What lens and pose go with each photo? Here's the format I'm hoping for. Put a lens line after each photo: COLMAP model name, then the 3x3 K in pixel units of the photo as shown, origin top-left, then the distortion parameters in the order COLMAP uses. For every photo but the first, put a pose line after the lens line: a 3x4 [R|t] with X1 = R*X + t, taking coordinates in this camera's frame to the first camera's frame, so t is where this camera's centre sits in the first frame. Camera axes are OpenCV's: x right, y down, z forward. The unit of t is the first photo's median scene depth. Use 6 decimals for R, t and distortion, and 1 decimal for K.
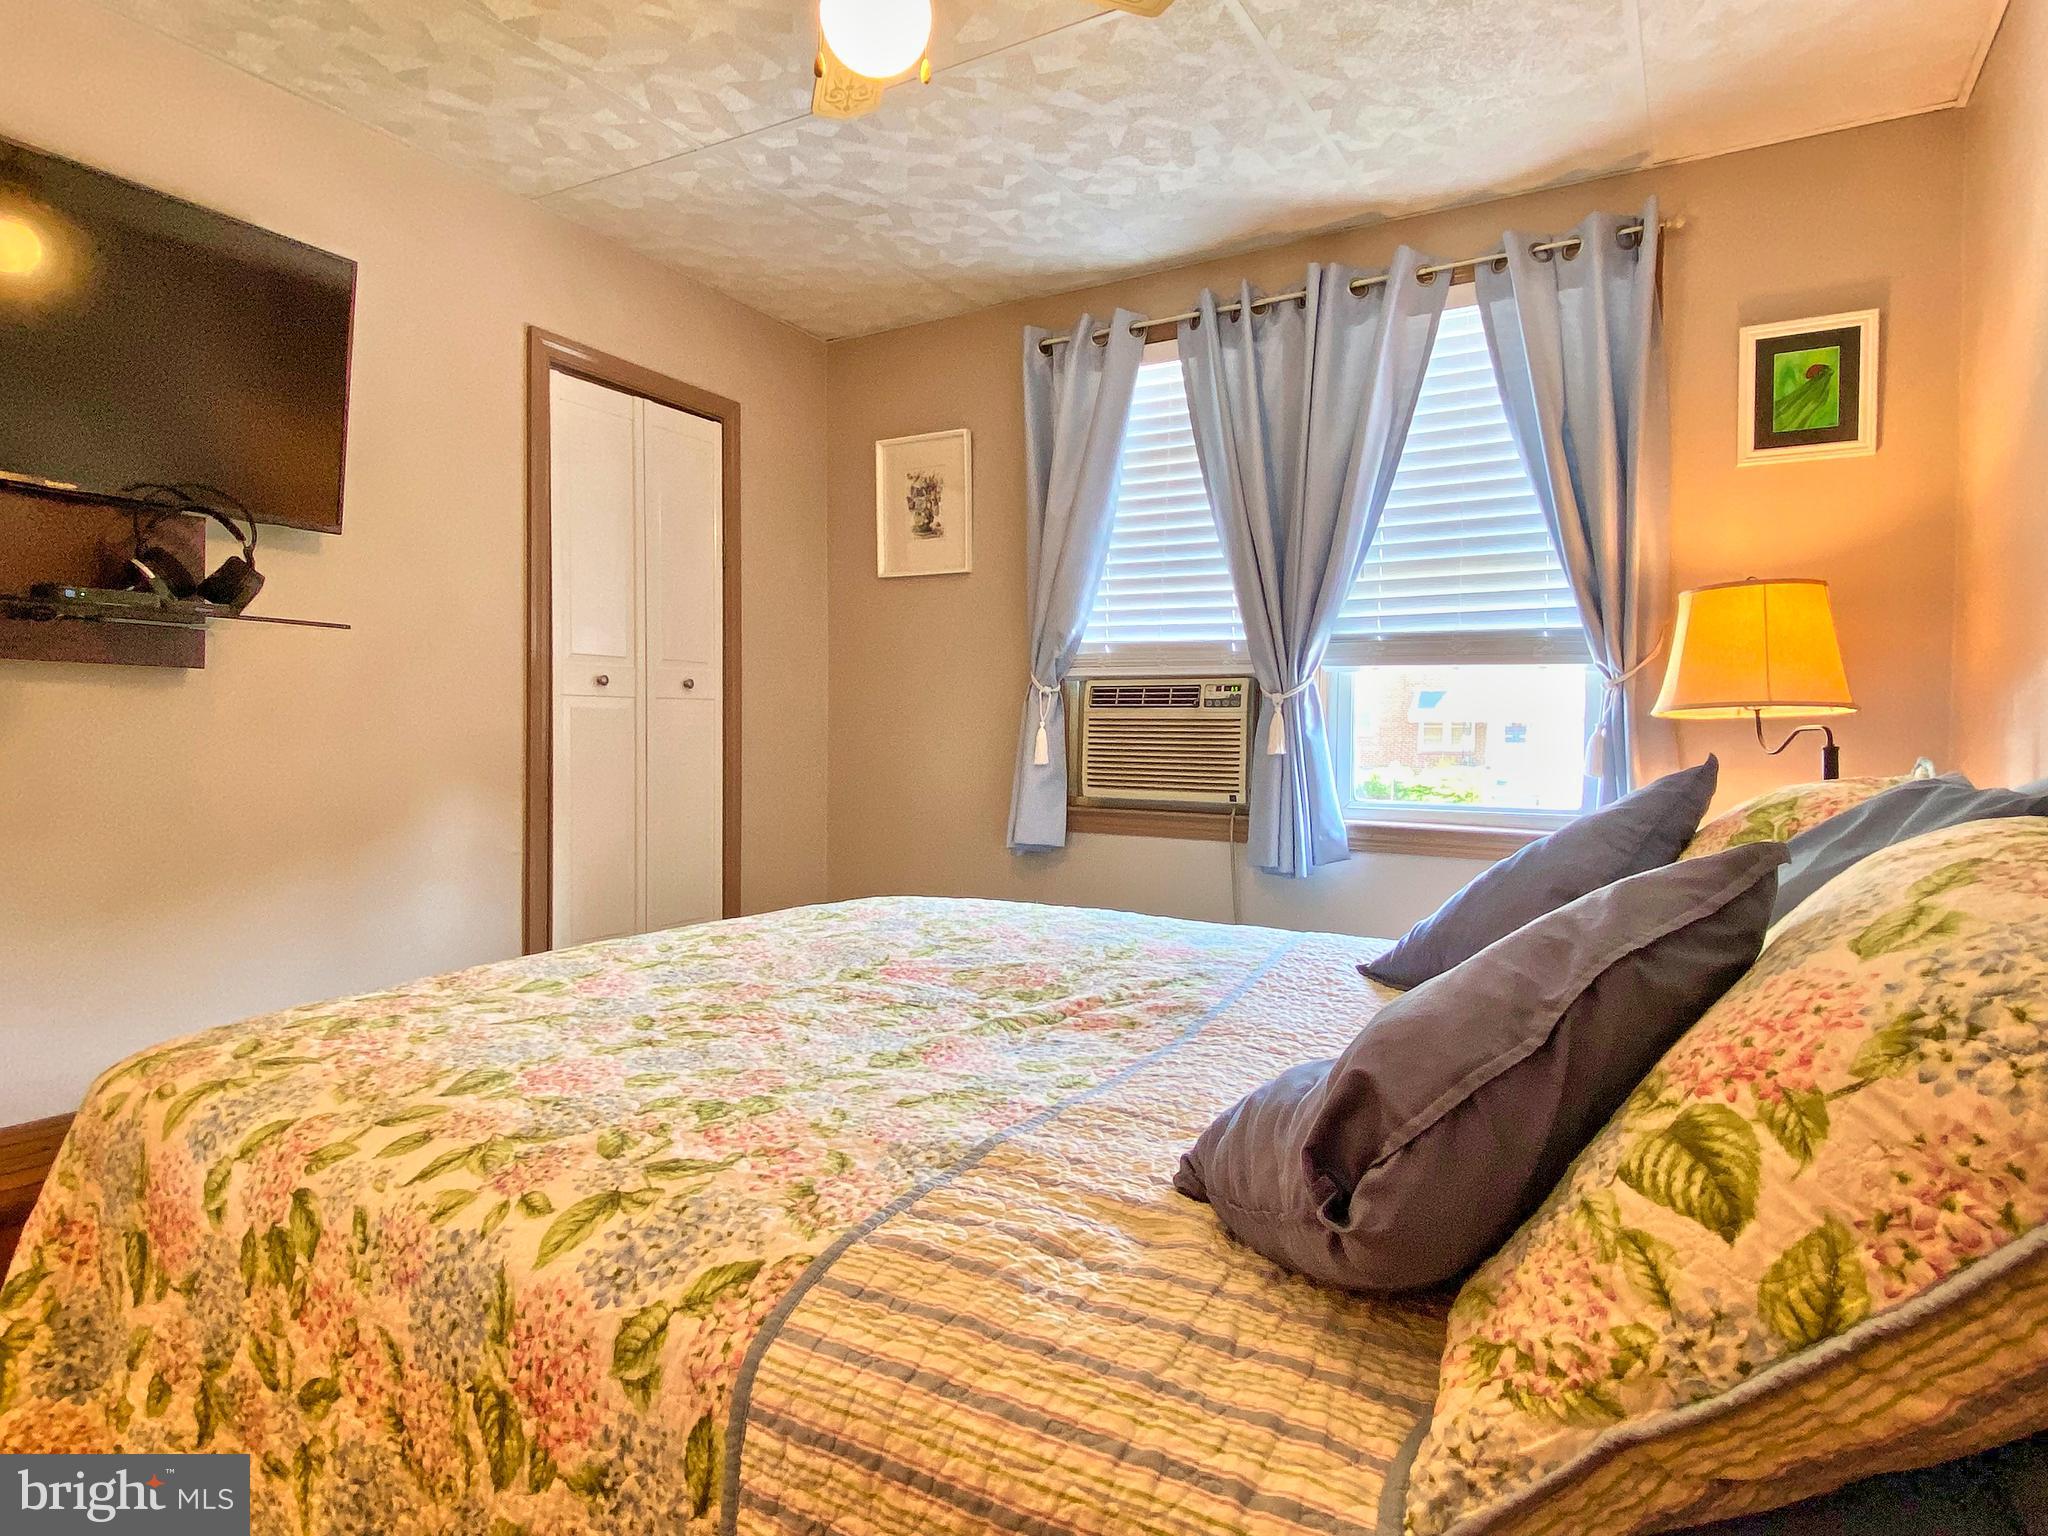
lens RADIAL K [[1129.2, 0, 1025.5], [0, 1129.2, 771.1], [0, 0, 1]] dist [0.033457, -0.027368]
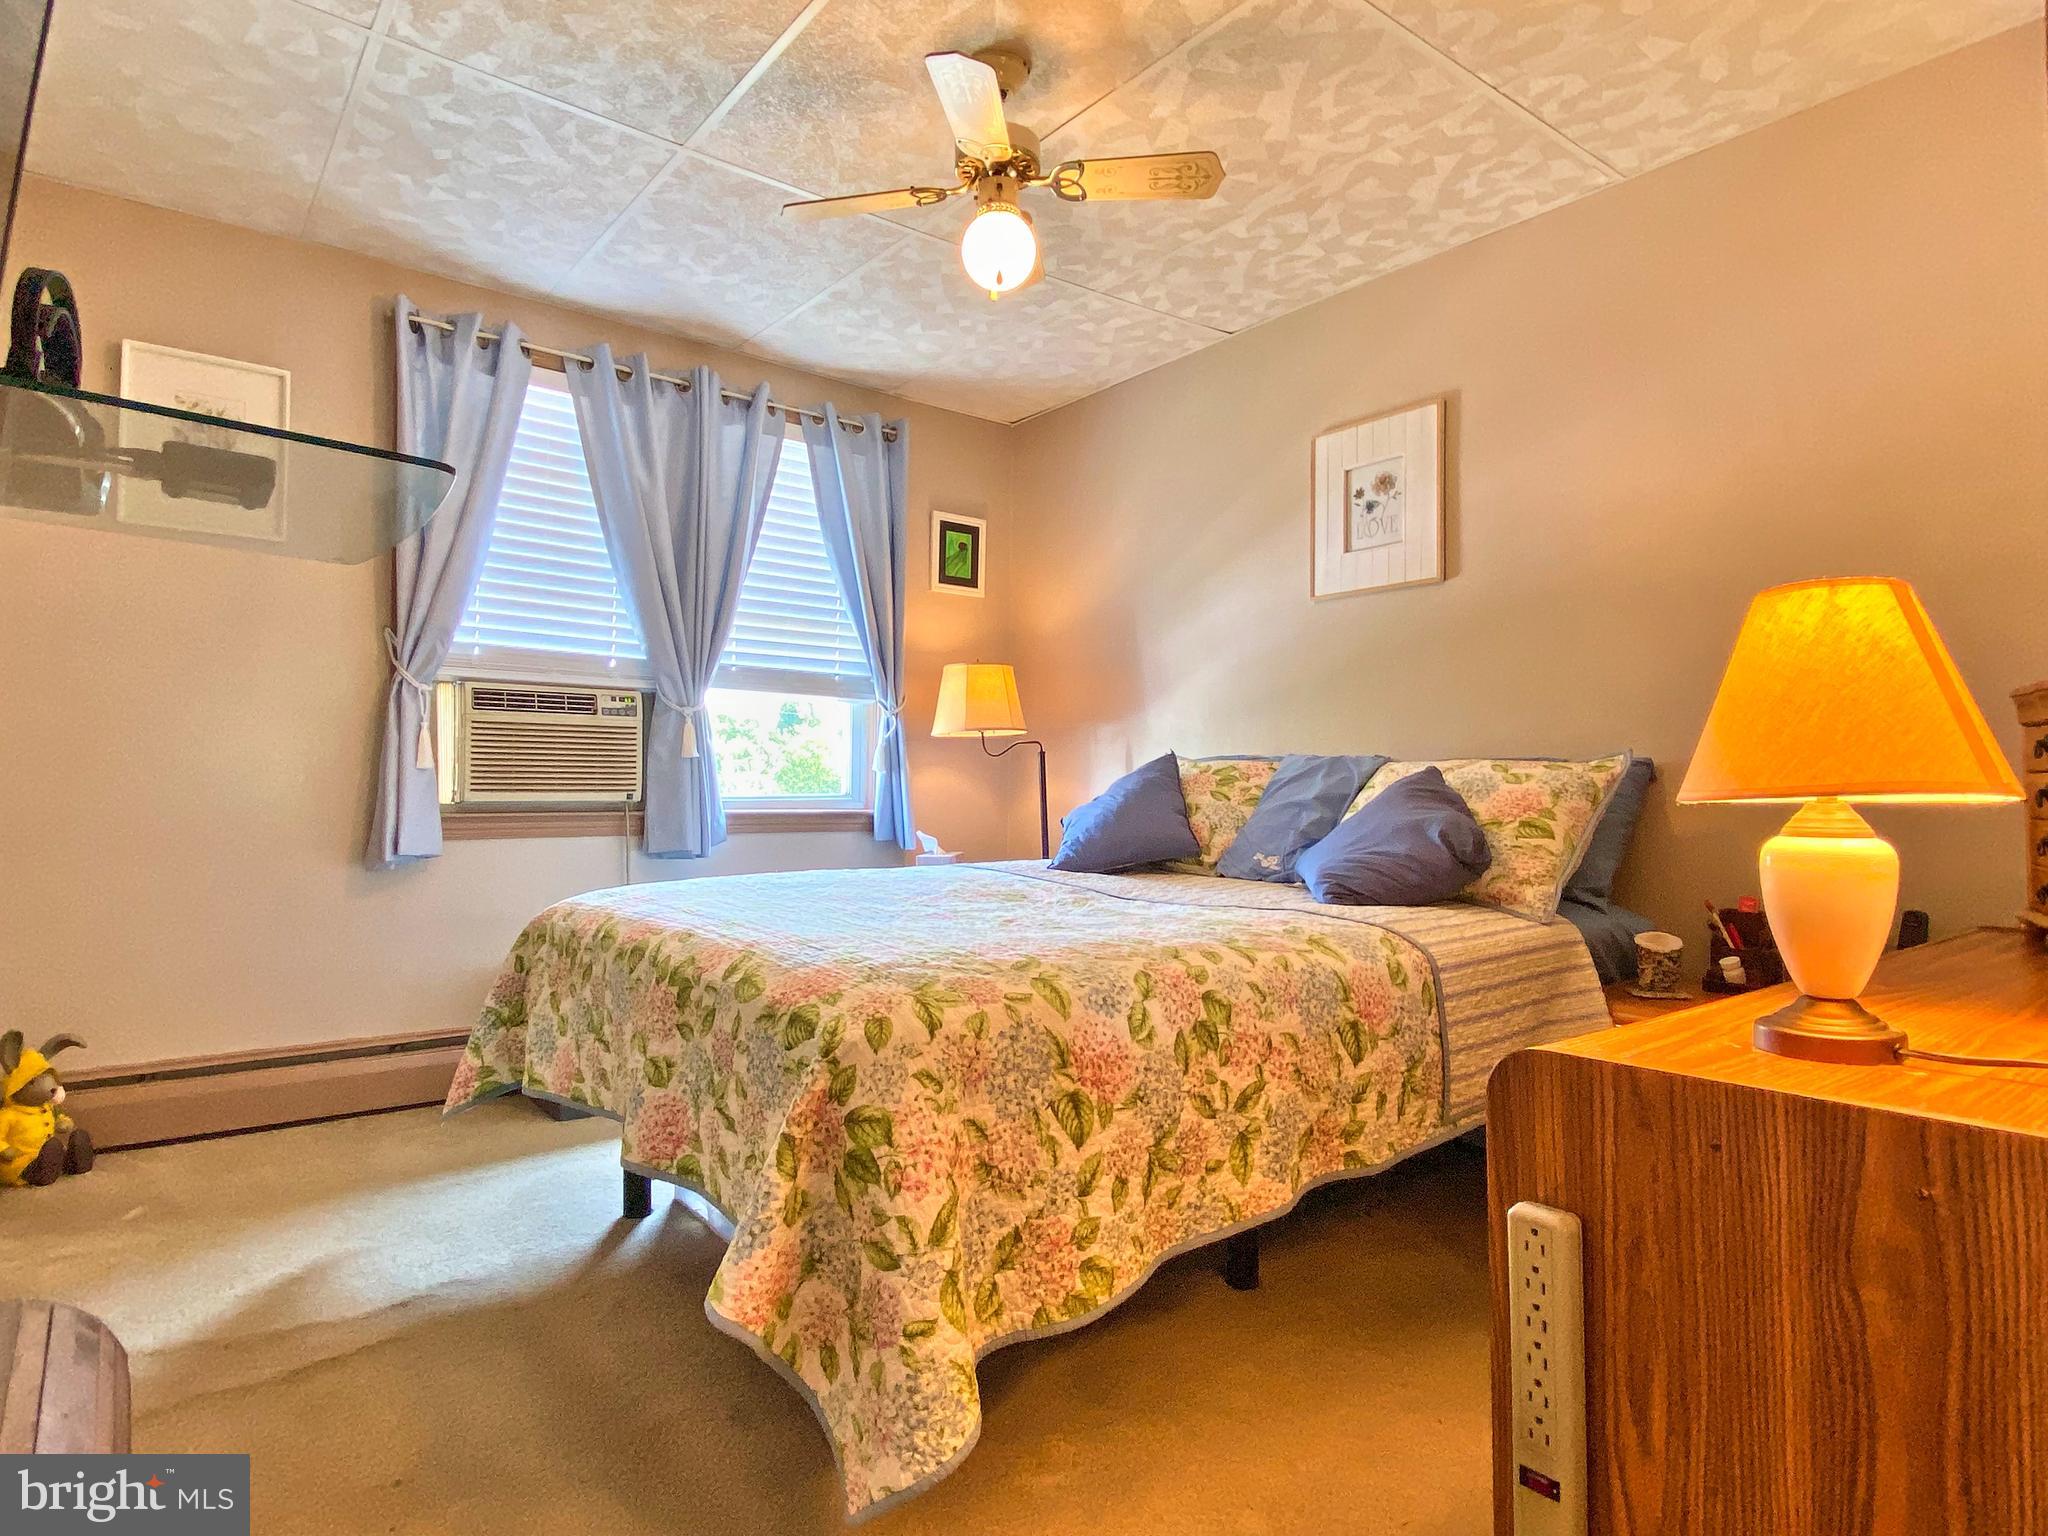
lens RADIAL K [[1129.2, 0, 1025.8], [0, 1129.2, 766.0], [0, 0, 1]] dist [0.033457, -0.027368]
pose [[0.365357, 0.006537, 0.930845, -0.771222], [0.023885, 0.999580, -0.016394, 0.023034], [-0.930561, 0.028223, 0.365047, 0.223040]]
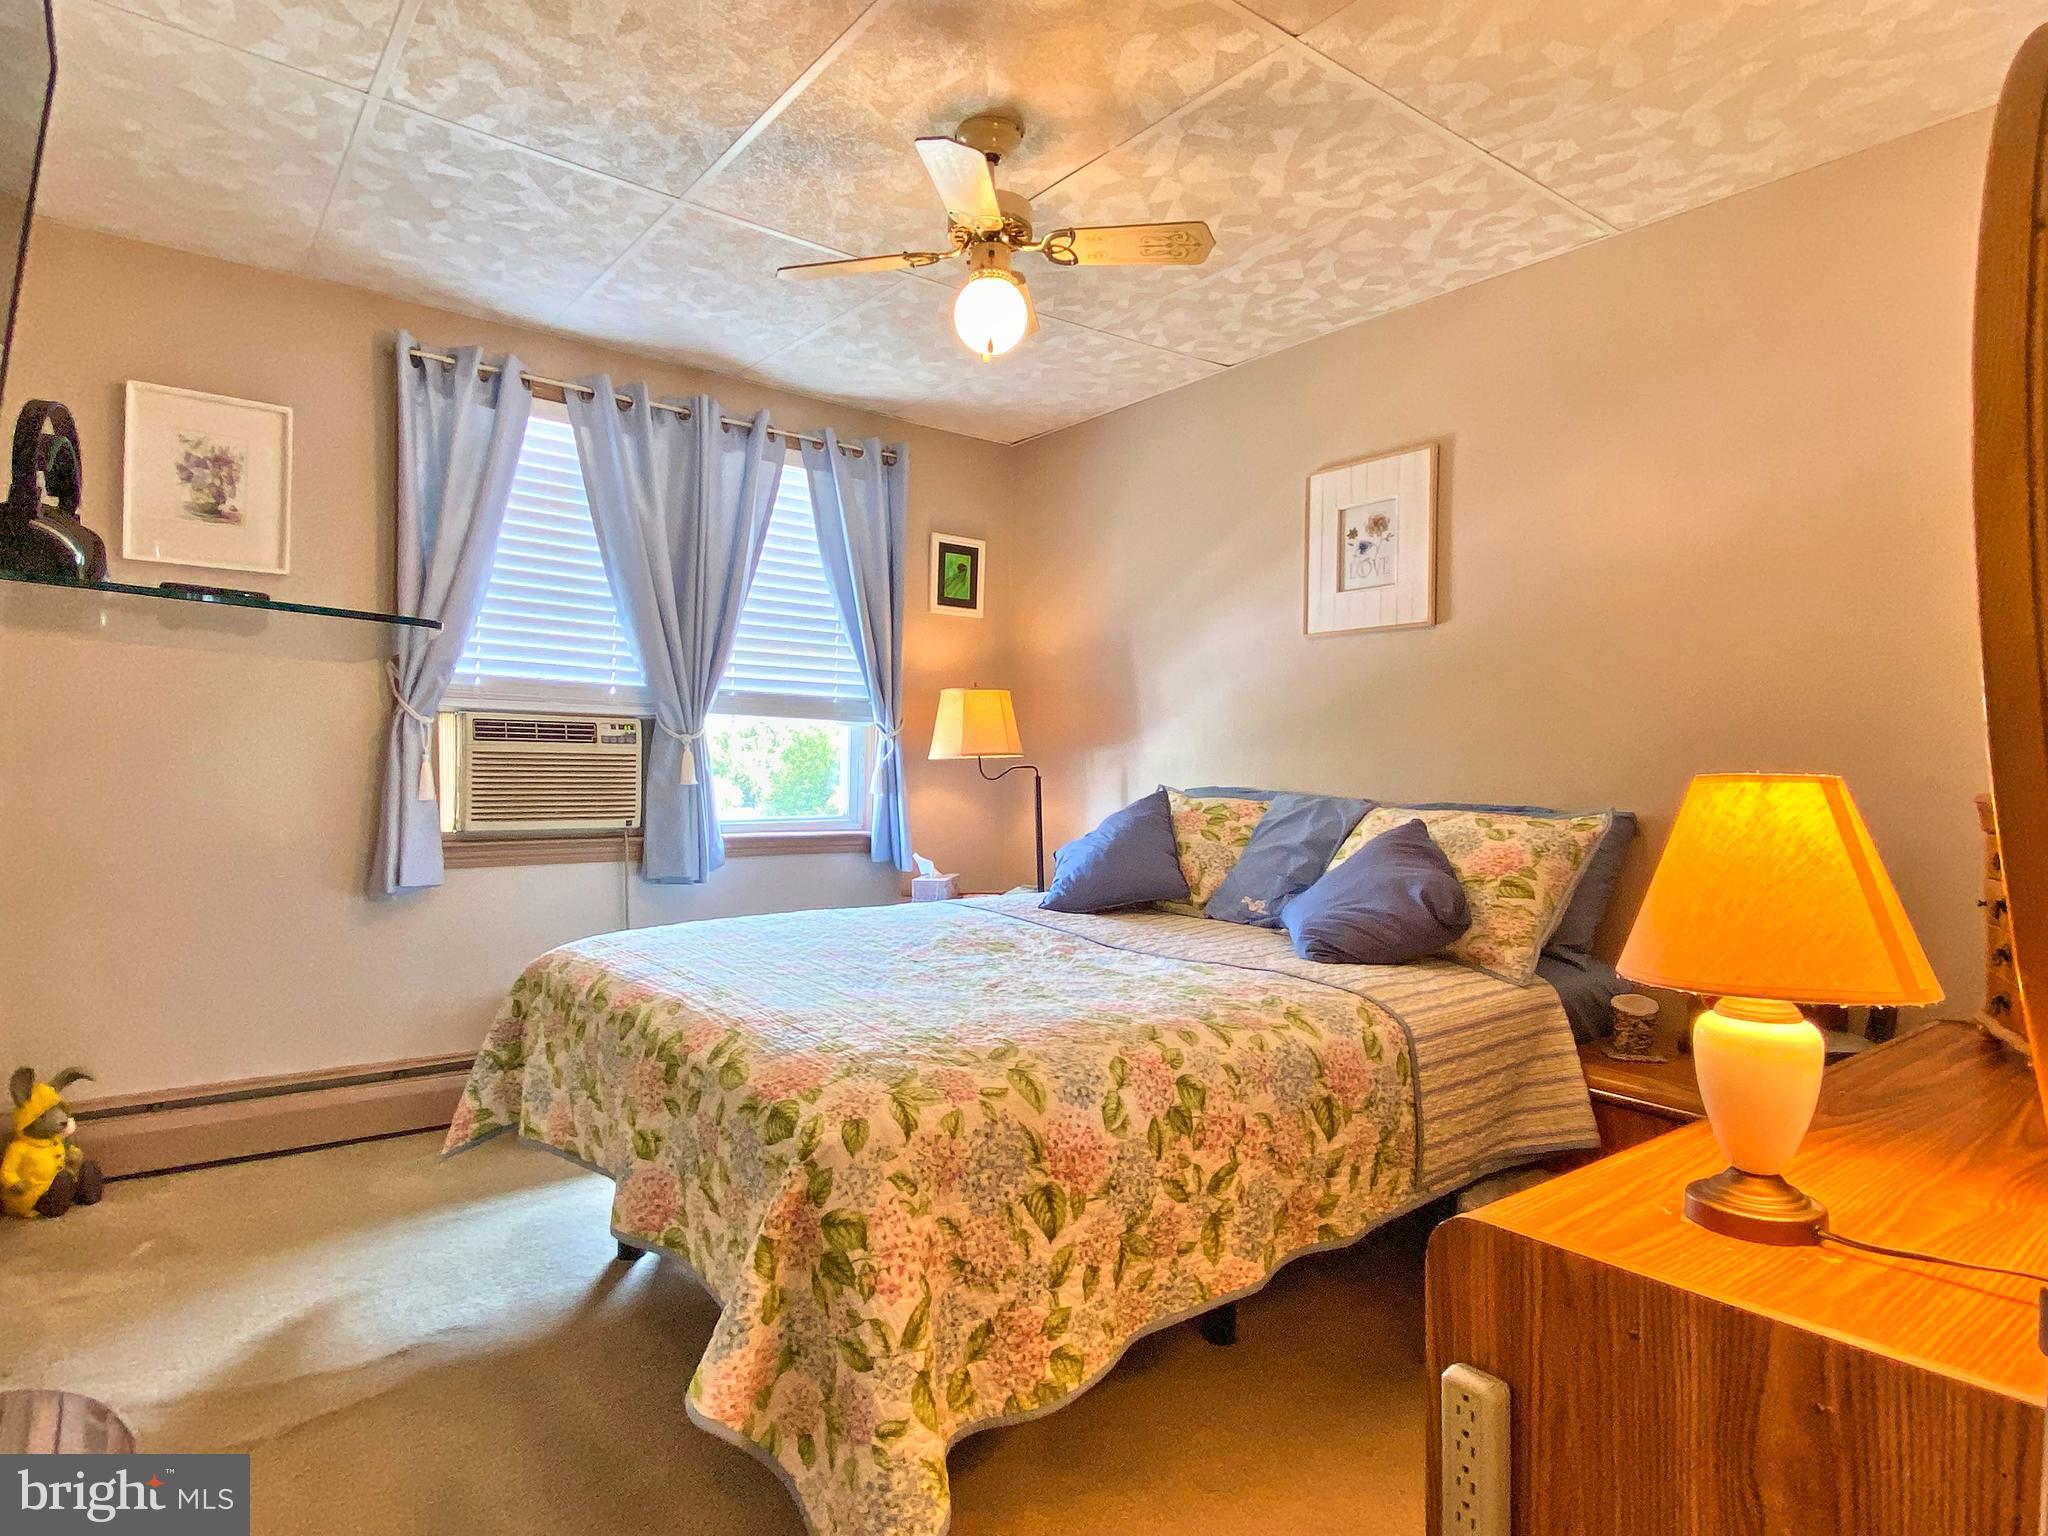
lens RADIAL K [[1129.2, 0, 1025.6], [0, 1129.2, 766.3], [0, 0, 1]] dist [0.033457, -0.027368]
pose [[0.371330, -0.008144, 0.928465, -0.777144], [0.015402, 0.999878, 0.002611, -0.032039], [-0.928373, 0.013331, 0.371410, 0.205303]]
